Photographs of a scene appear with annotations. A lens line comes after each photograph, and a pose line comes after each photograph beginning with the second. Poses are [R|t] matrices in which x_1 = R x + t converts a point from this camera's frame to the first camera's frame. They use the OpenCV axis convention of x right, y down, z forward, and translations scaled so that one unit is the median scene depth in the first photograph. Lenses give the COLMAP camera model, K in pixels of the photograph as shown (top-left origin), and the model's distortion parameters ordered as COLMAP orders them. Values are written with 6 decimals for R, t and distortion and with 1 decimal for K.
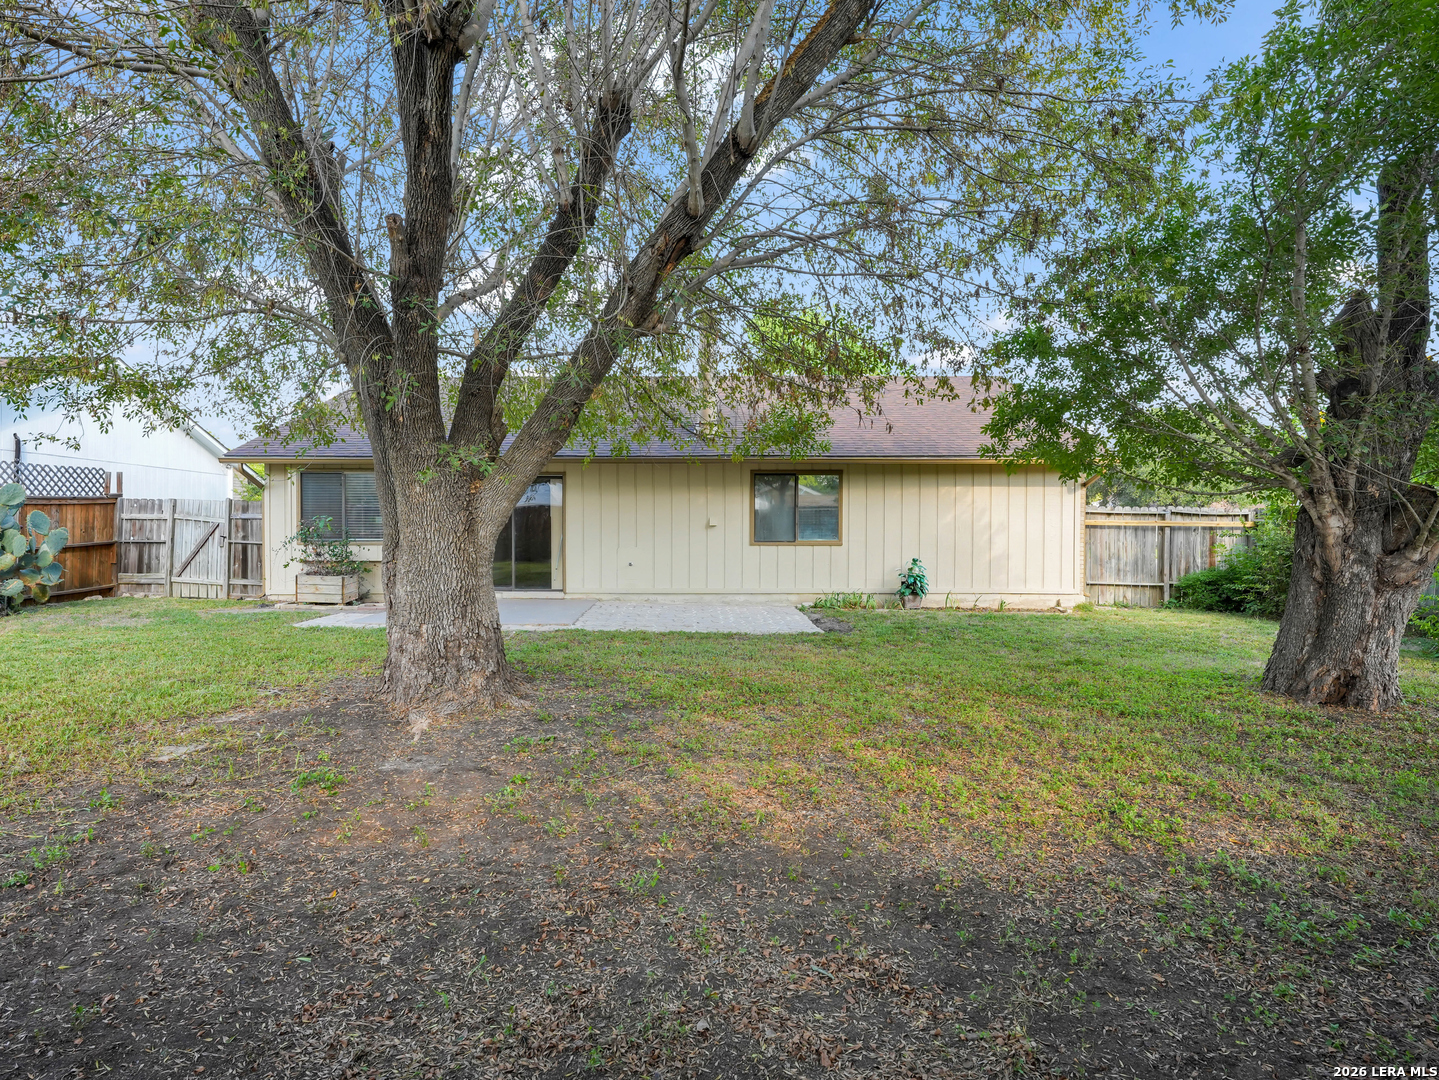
lens RADIAL K [[728.6, 0, 719.6], [0, 728.6, 539.0], [0, 0, 1]] dist [0.002217, 0.000105]
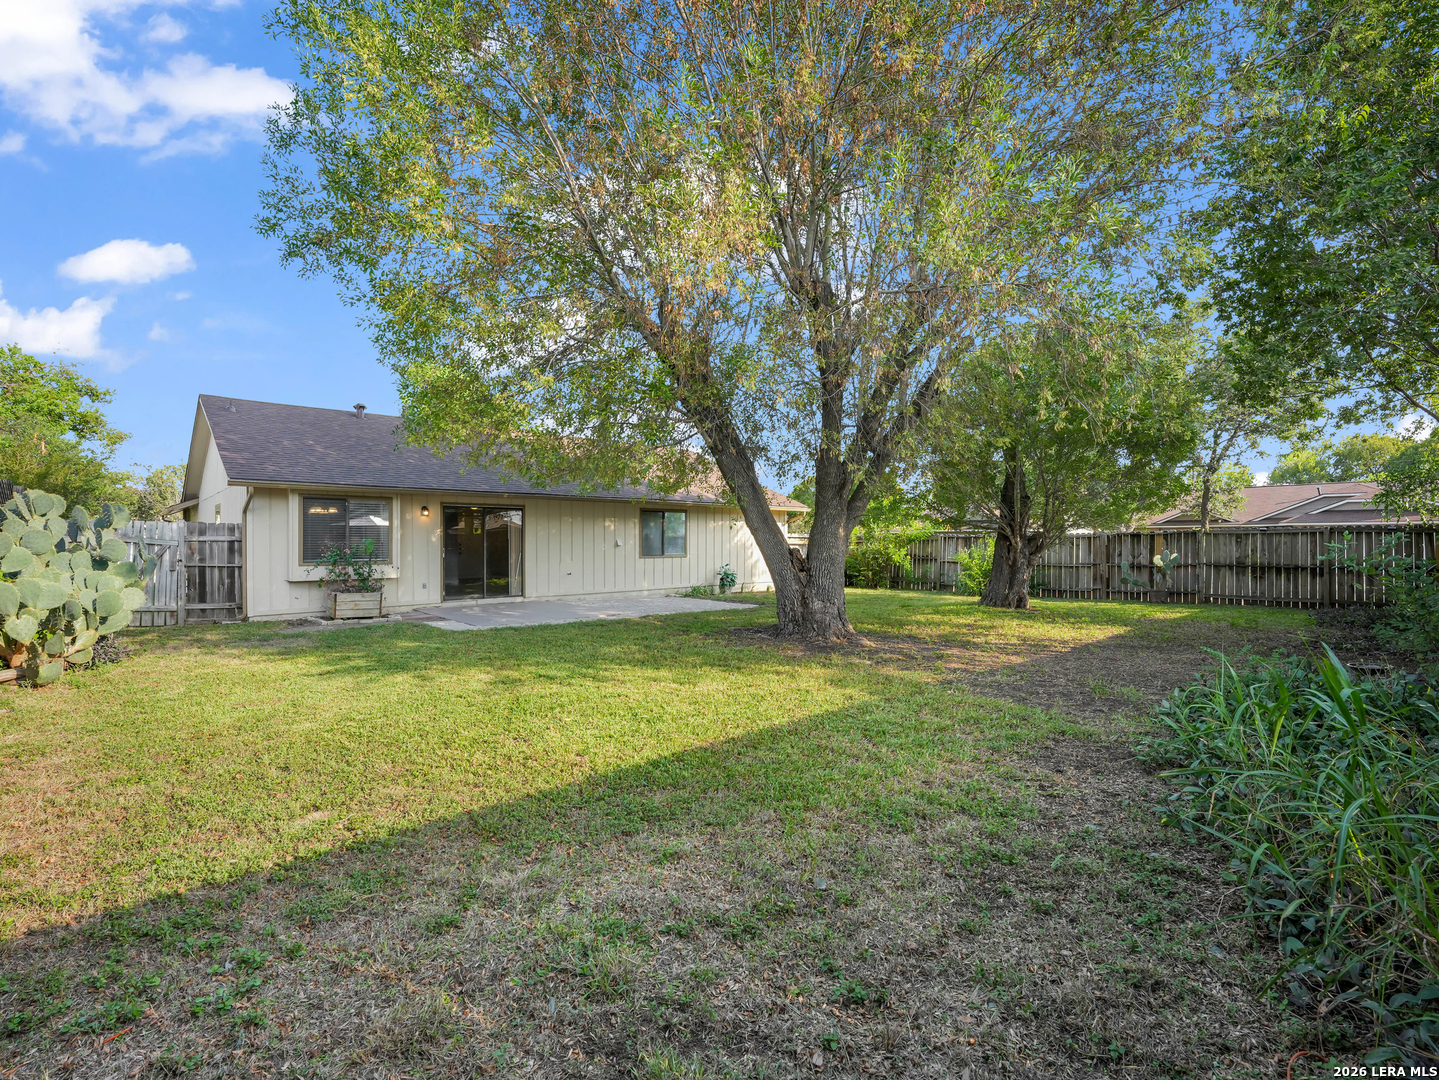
lens RADIAL K [[576.1, 0, 717.9], [0, 576.1, 542.4], [0, 0, 1]] dist [-0.000329, -0.000023]
pose [[0.787385, -0.003850, 0.616449, -0.564058], [0.013749, 0.999841, -0.011317, -0.007827], [-0.616308, 0.017386, 0.787313, -0.023653]]
